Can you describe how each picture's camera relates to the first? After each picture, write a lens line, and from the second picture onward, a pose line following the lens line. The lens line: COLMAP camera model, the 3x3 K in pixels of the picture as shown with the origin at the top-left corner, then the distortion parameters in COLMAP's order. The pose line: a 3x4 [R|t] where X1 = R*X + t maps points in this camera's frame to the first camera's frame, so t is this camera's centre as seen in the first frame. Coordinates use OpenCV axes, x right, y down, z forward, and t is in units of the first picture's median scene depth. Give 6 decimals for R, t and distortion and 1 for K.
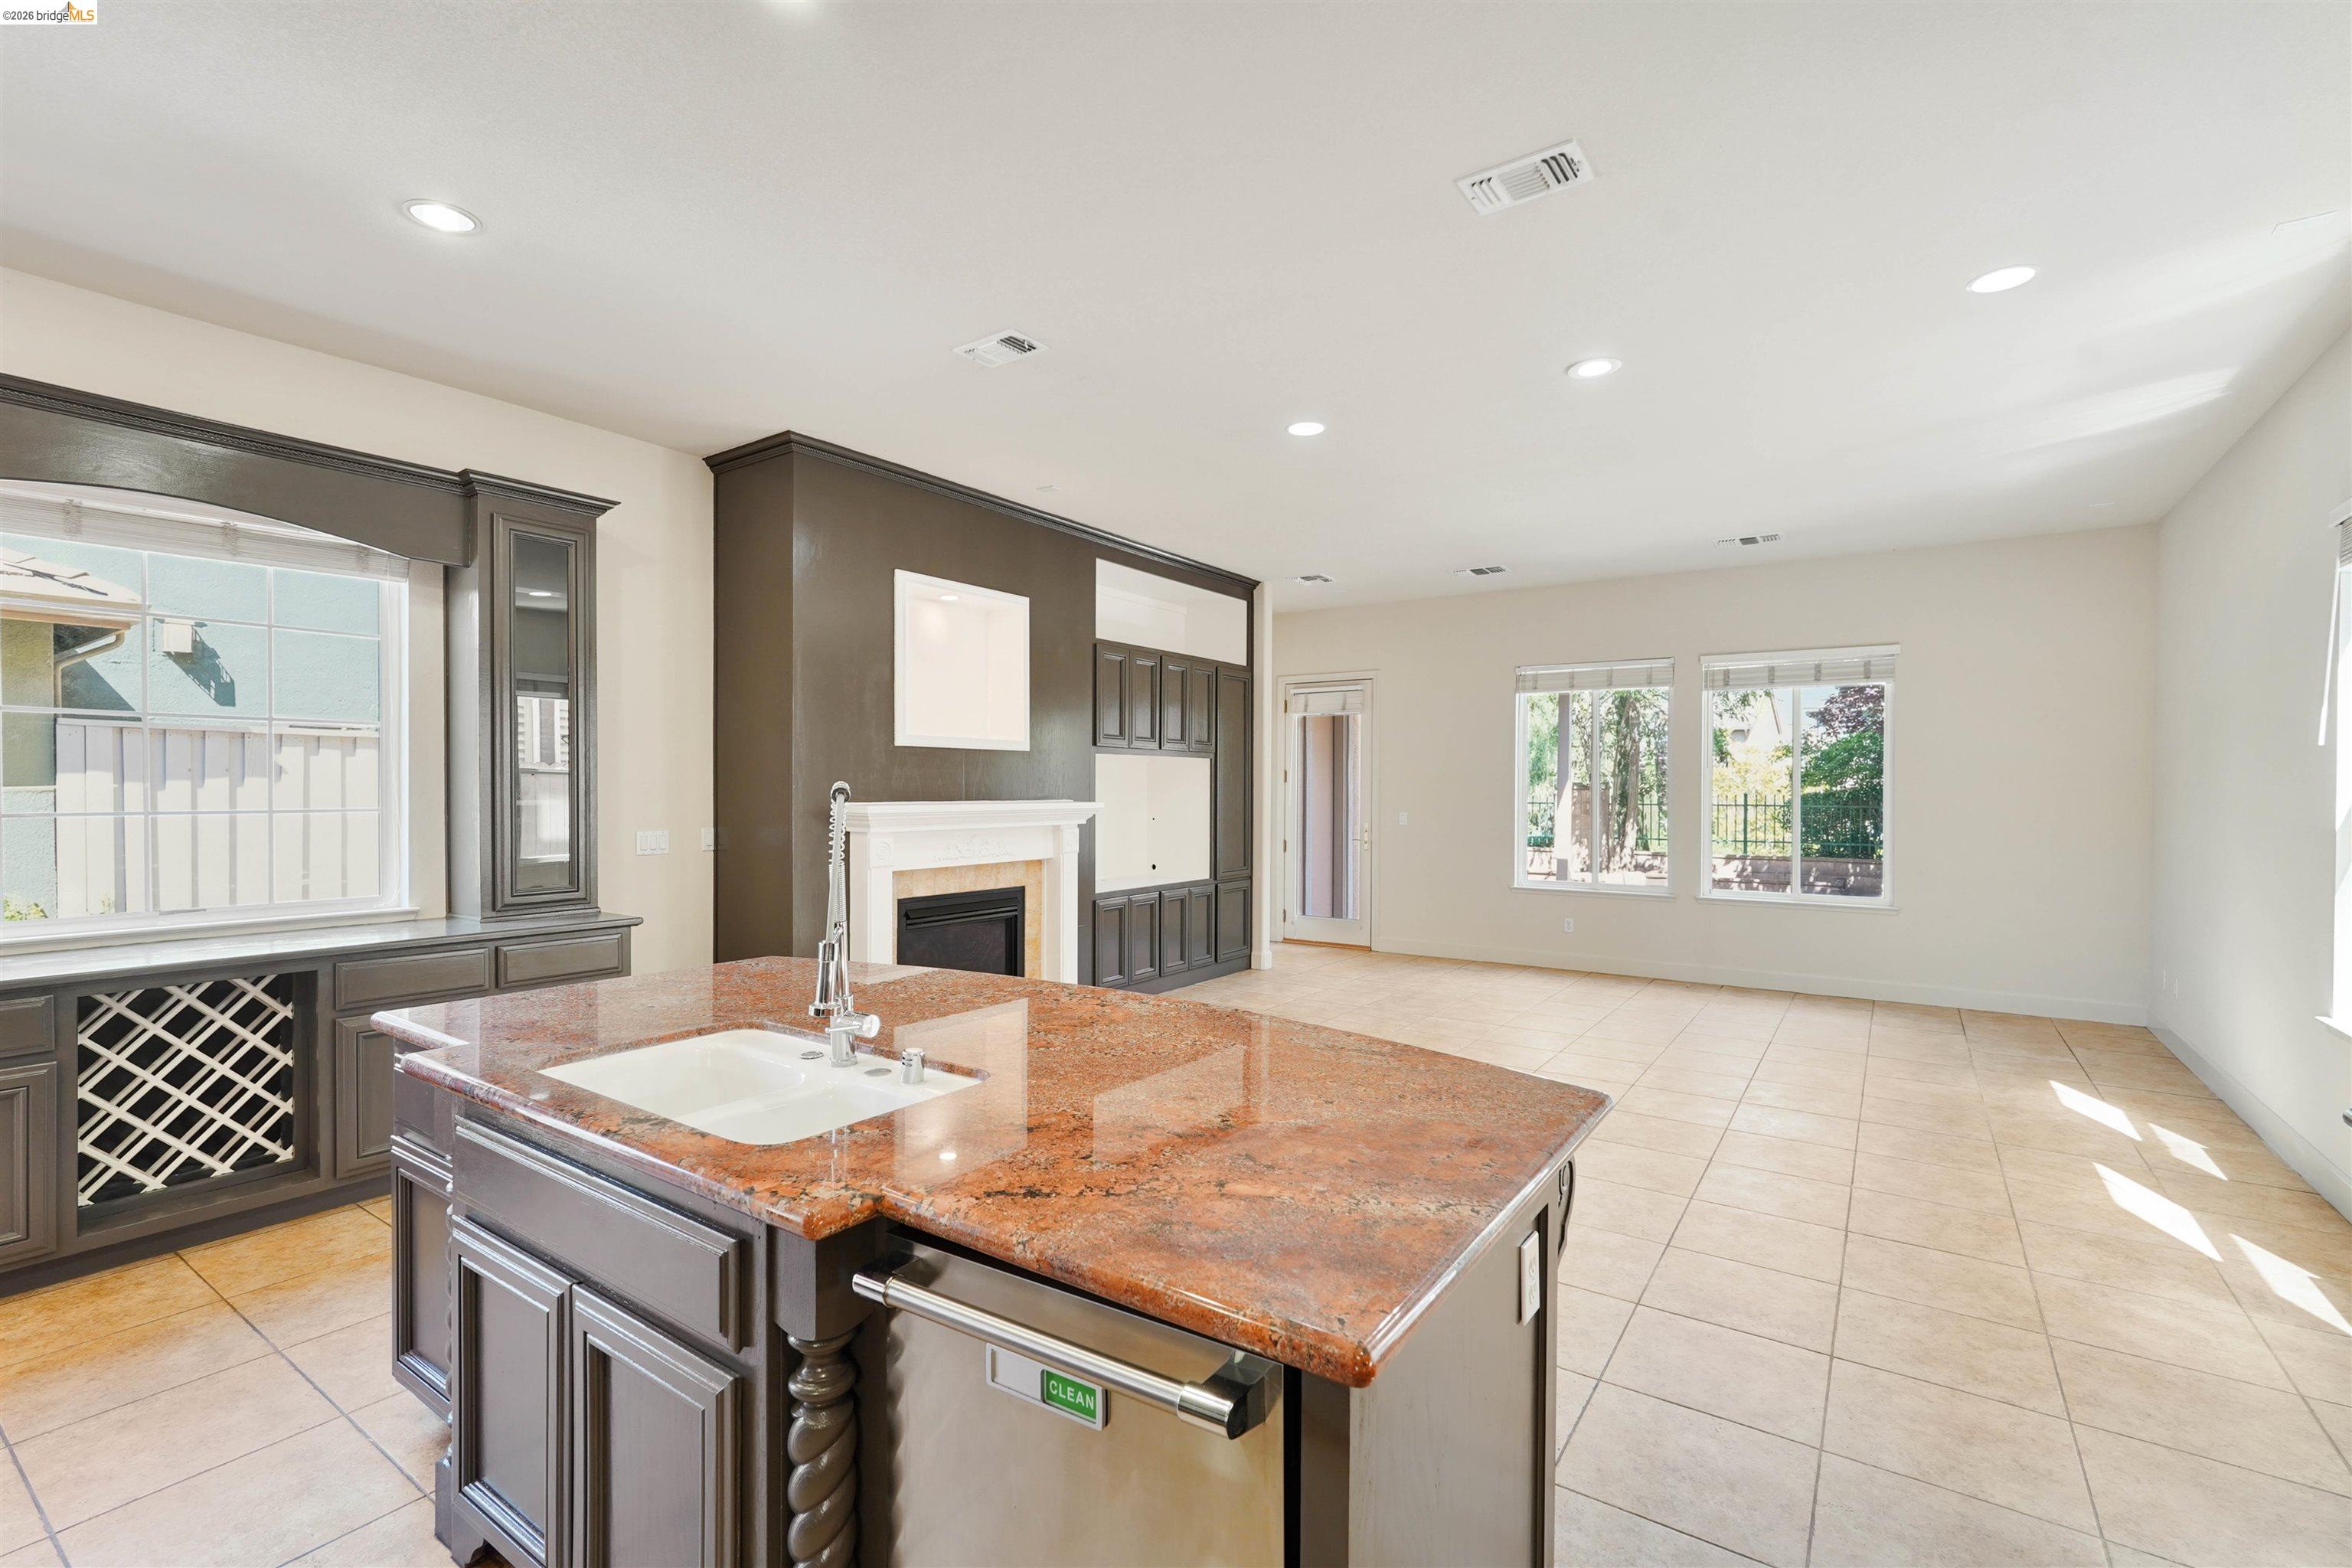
lens RADIAL K [[1045.9, 0, 1157.1], [0, 1045.9, 804.3], [0, 0, 1]] dist [-0.015122, 0.007602]
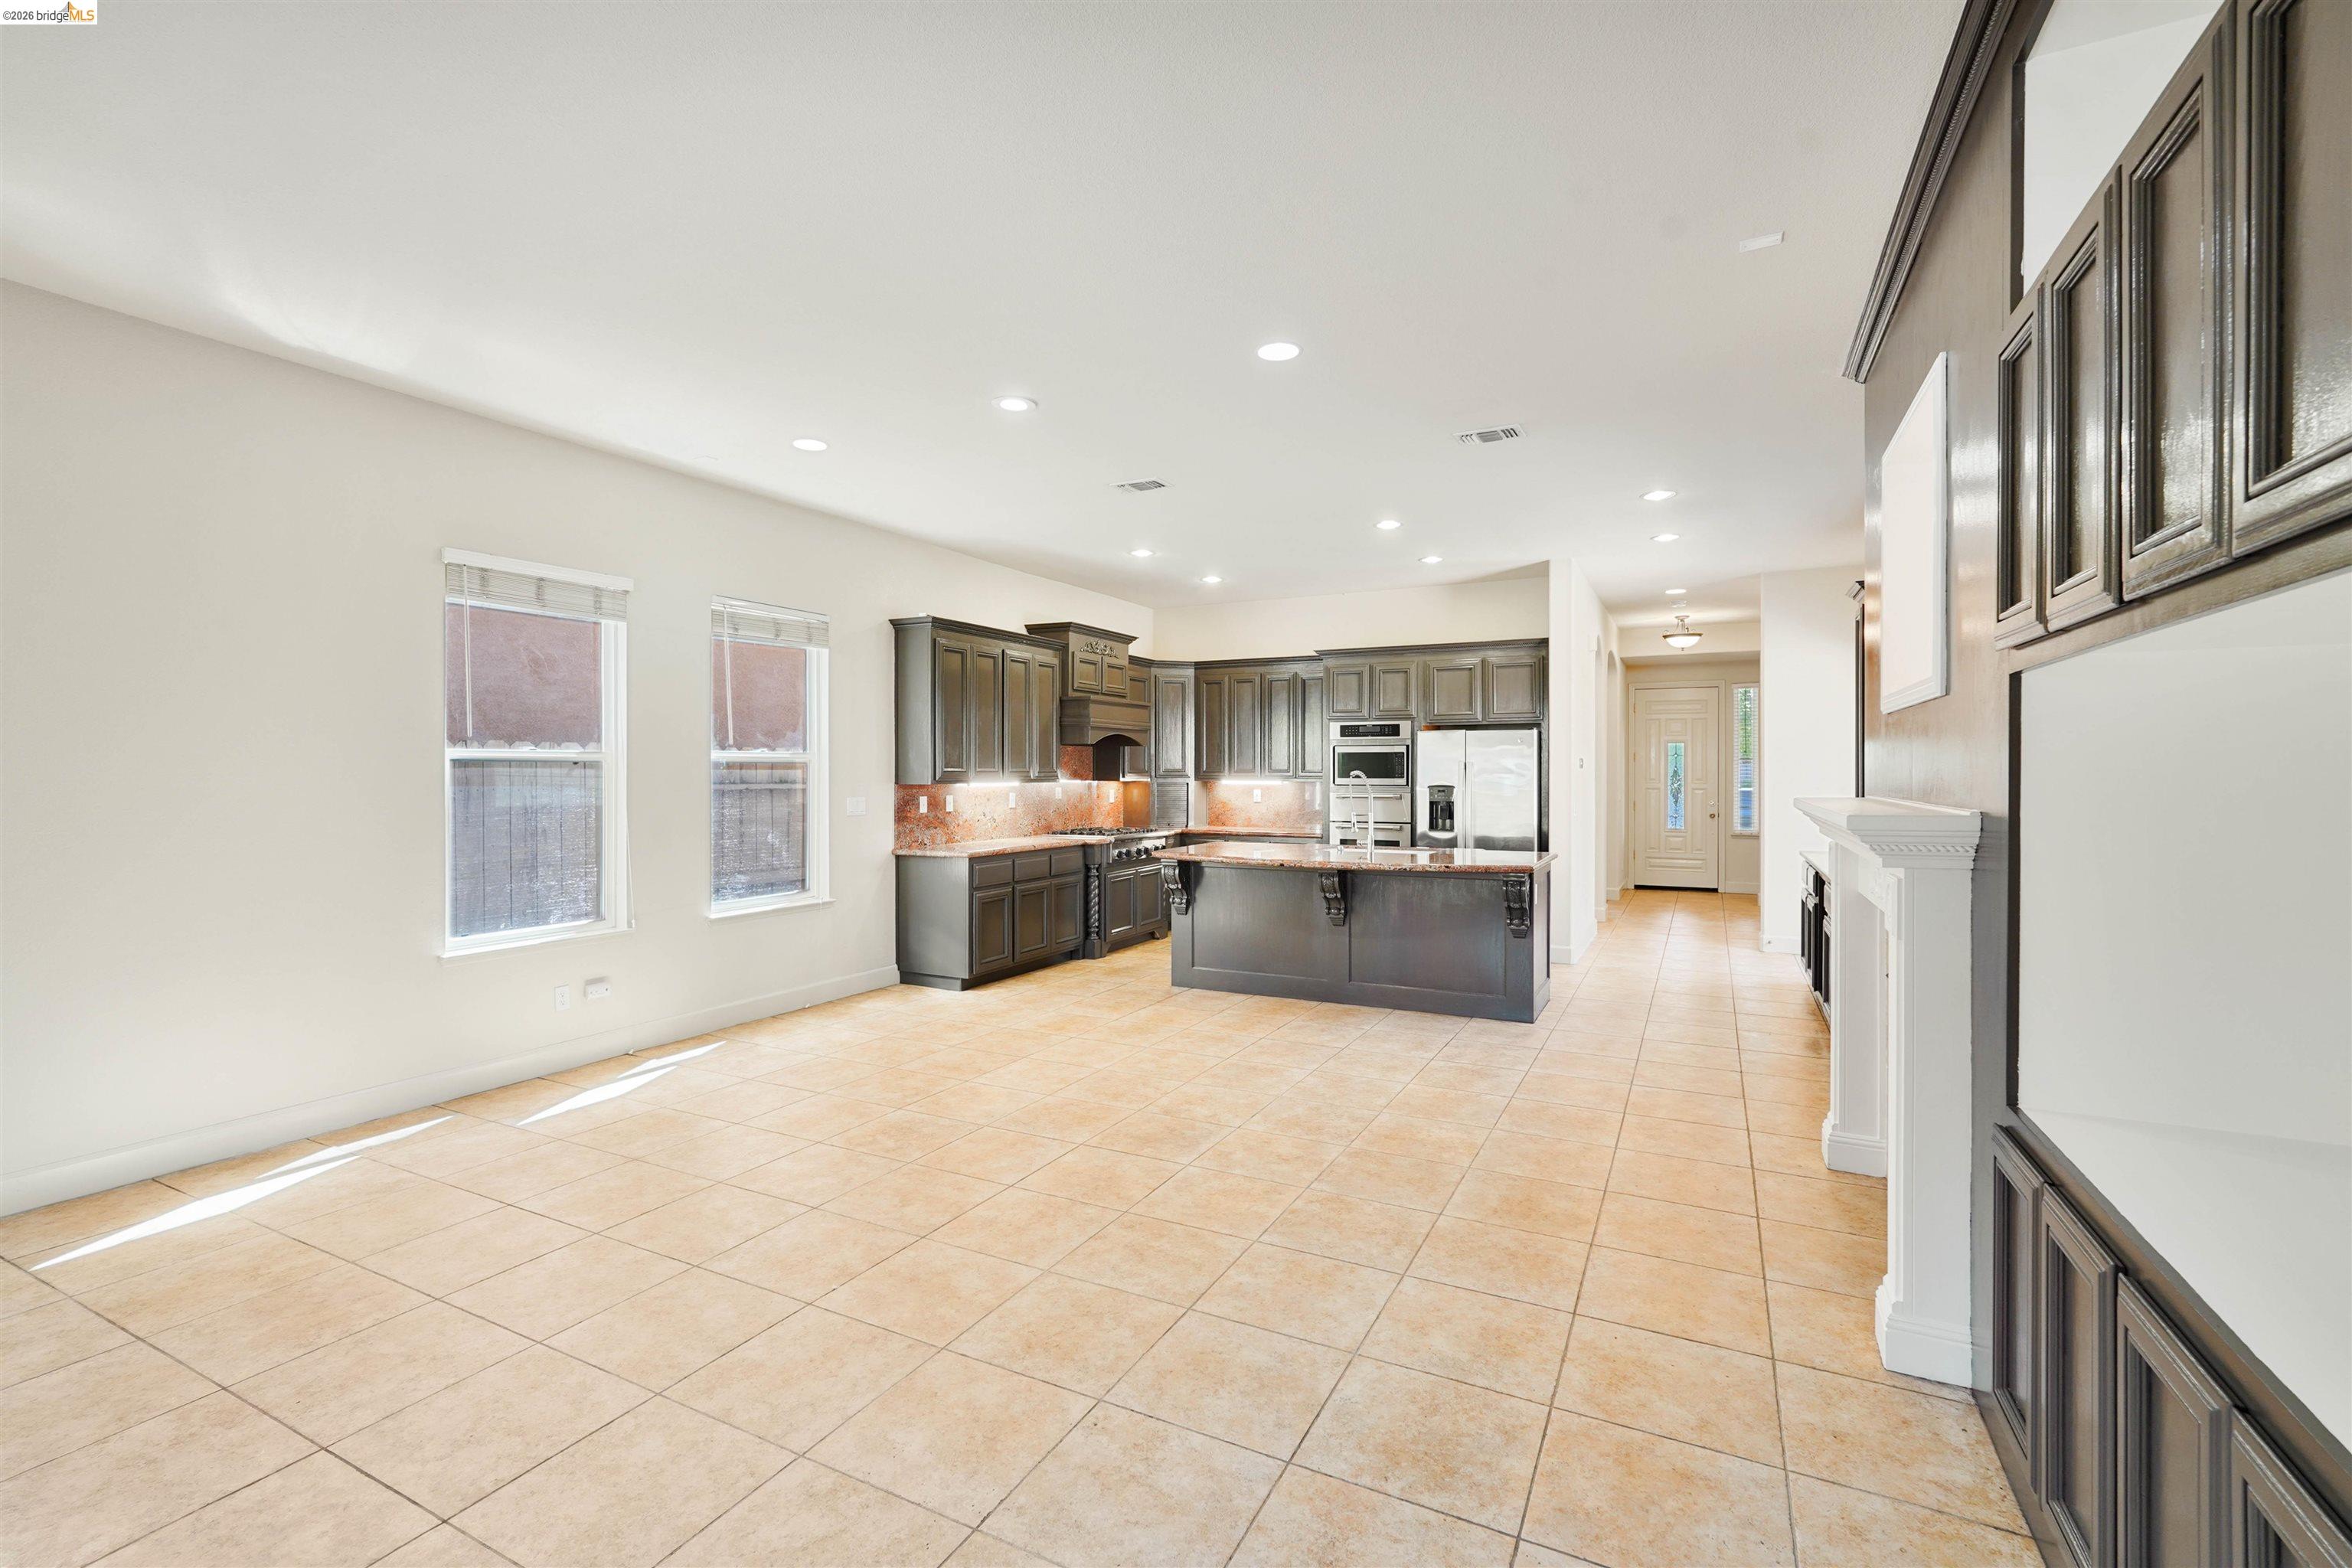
lens RADIAL K [[1045.9, 0, 1160.3], [0, 1045.9, 773.1], [0, 0, 1]] dist [-0.015122, 0.007602]
pose [[-0.990941, -0.002906, -0.134268, 0.313232], [-0.005364, 0.999825, 0.017950, -0.028286], [0.134192, 0.018507, -0.990782, 1.645478]]
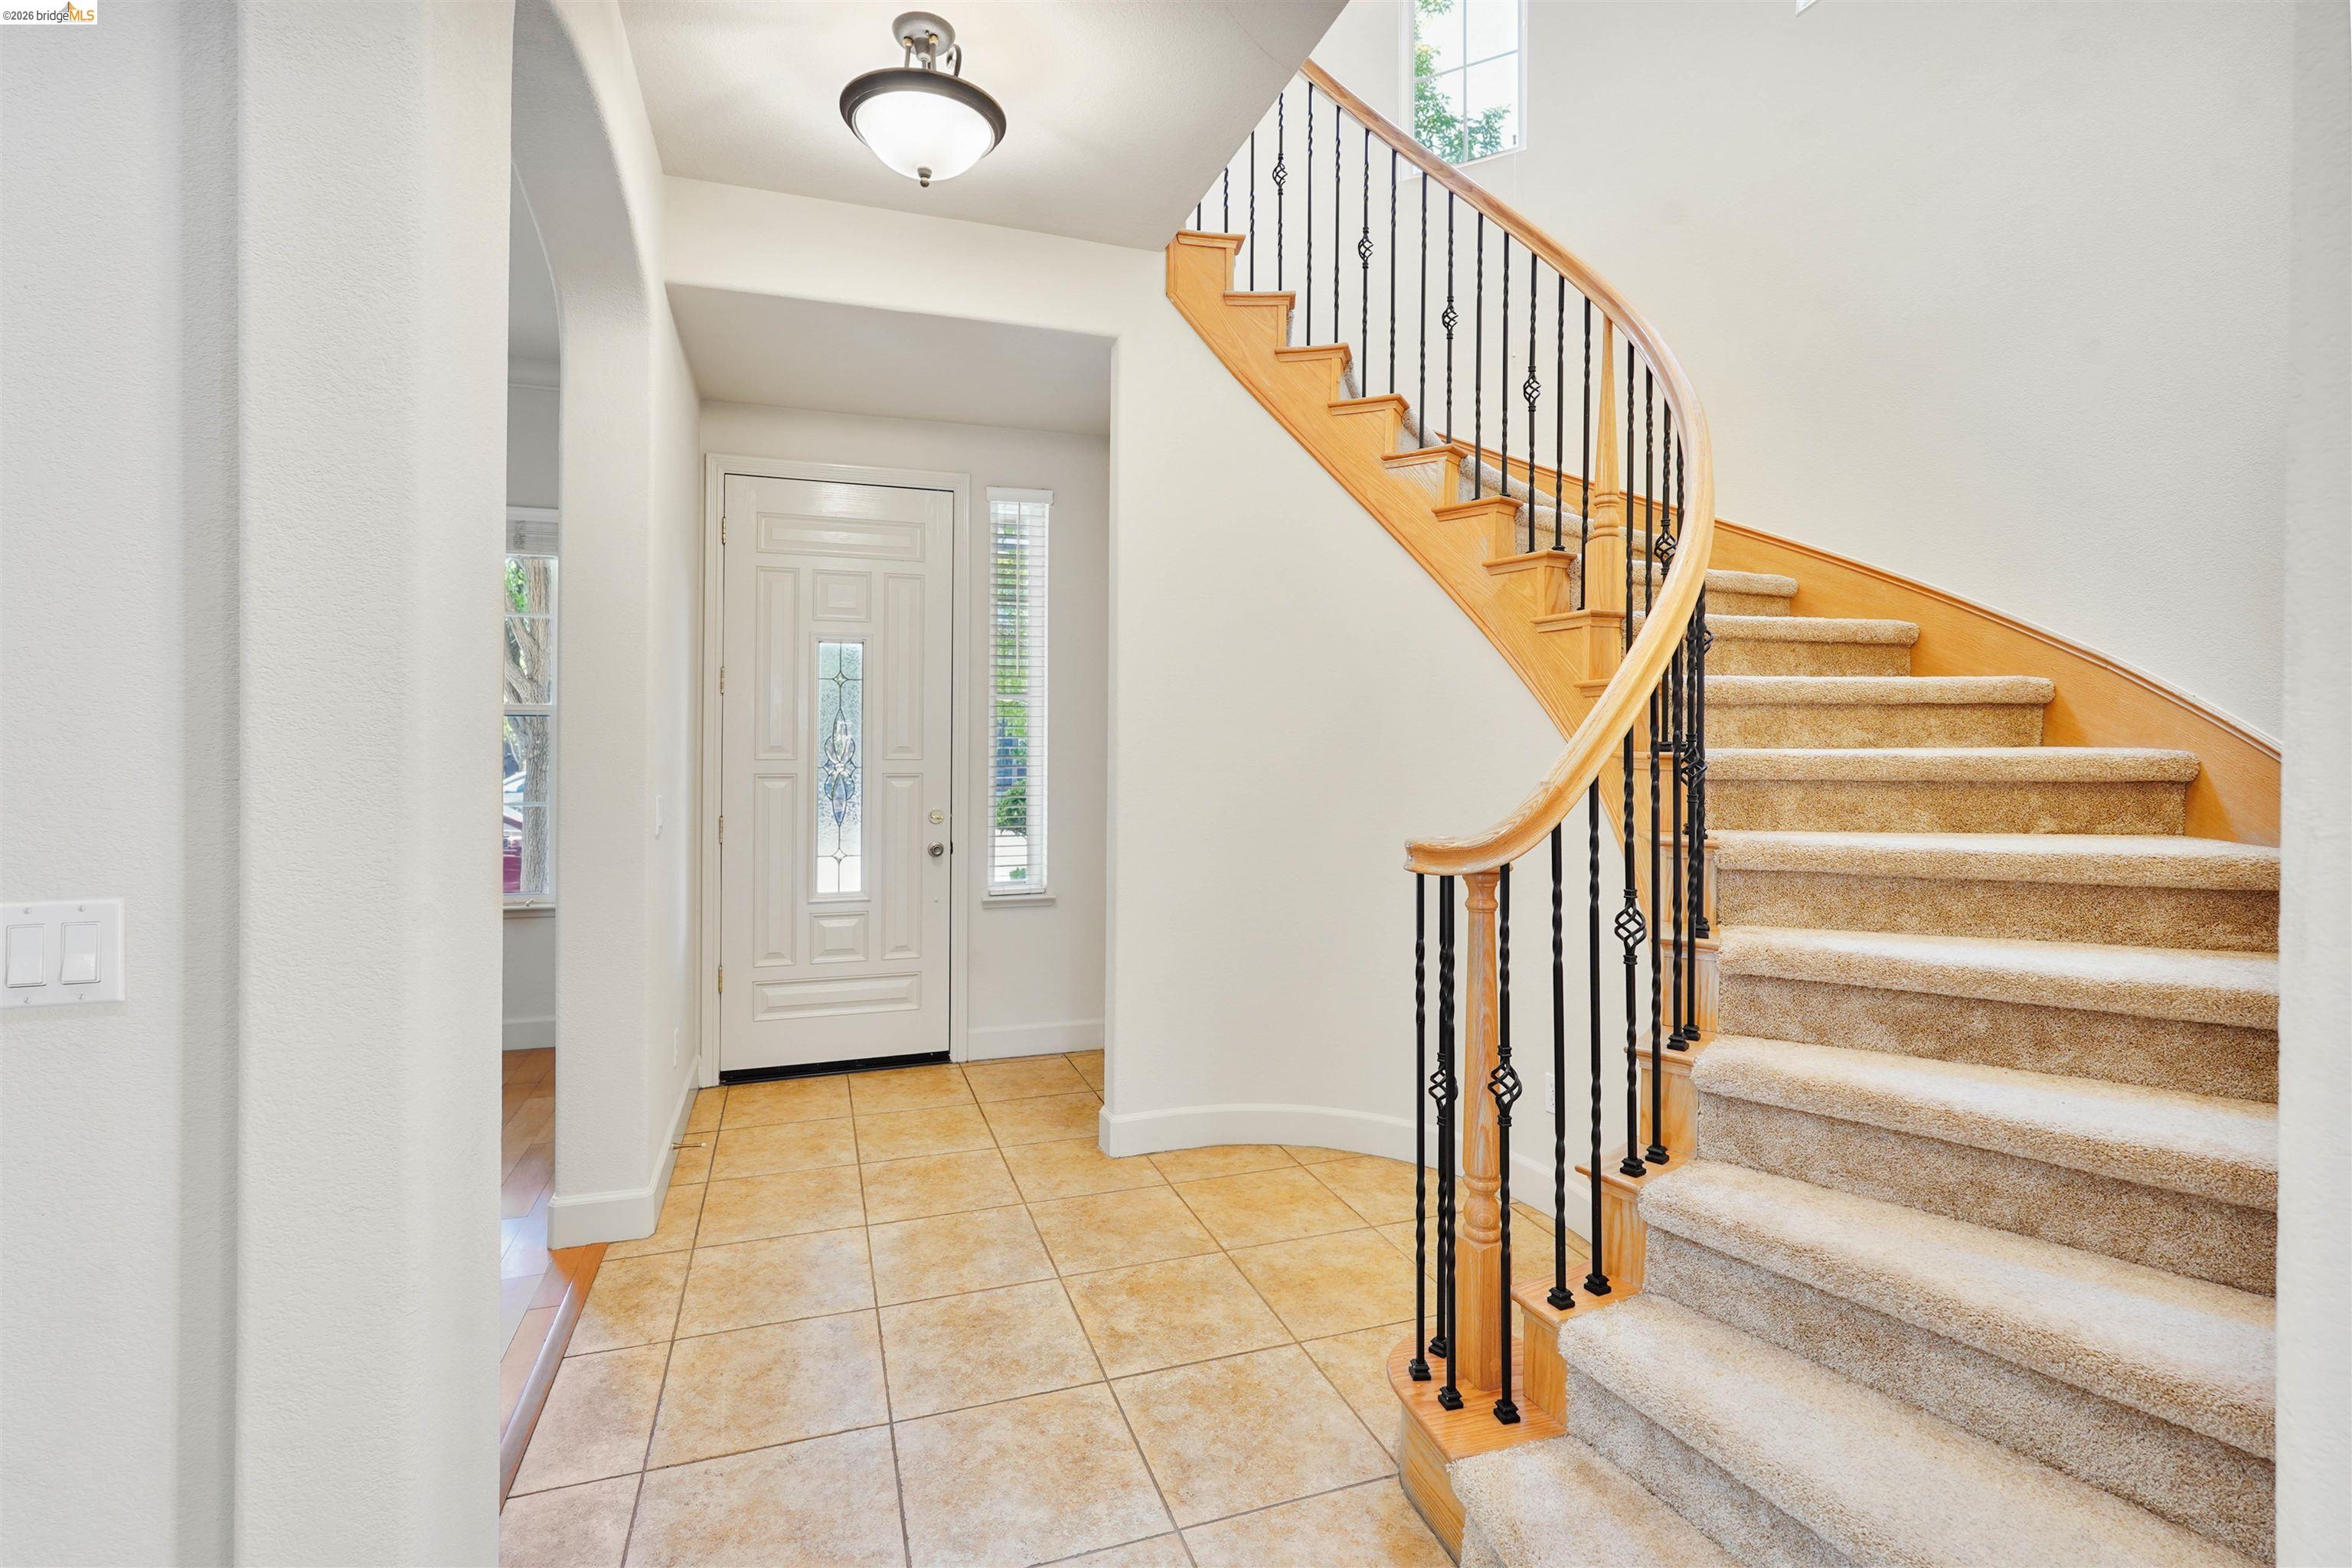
lens RADIAL K [[1045.9, 0, 1161.4], [0, 1045.9, 743.4], [0, 0, 1]] dist [-0.015122, 0.007602]
pose [[-0.585900, -0.001948, -0.810381, -0.675497], [-0.022068, 0.999665, 0.013552, 0.002834], [0.810083, 0.025824, -0.585746, 0.101063]]
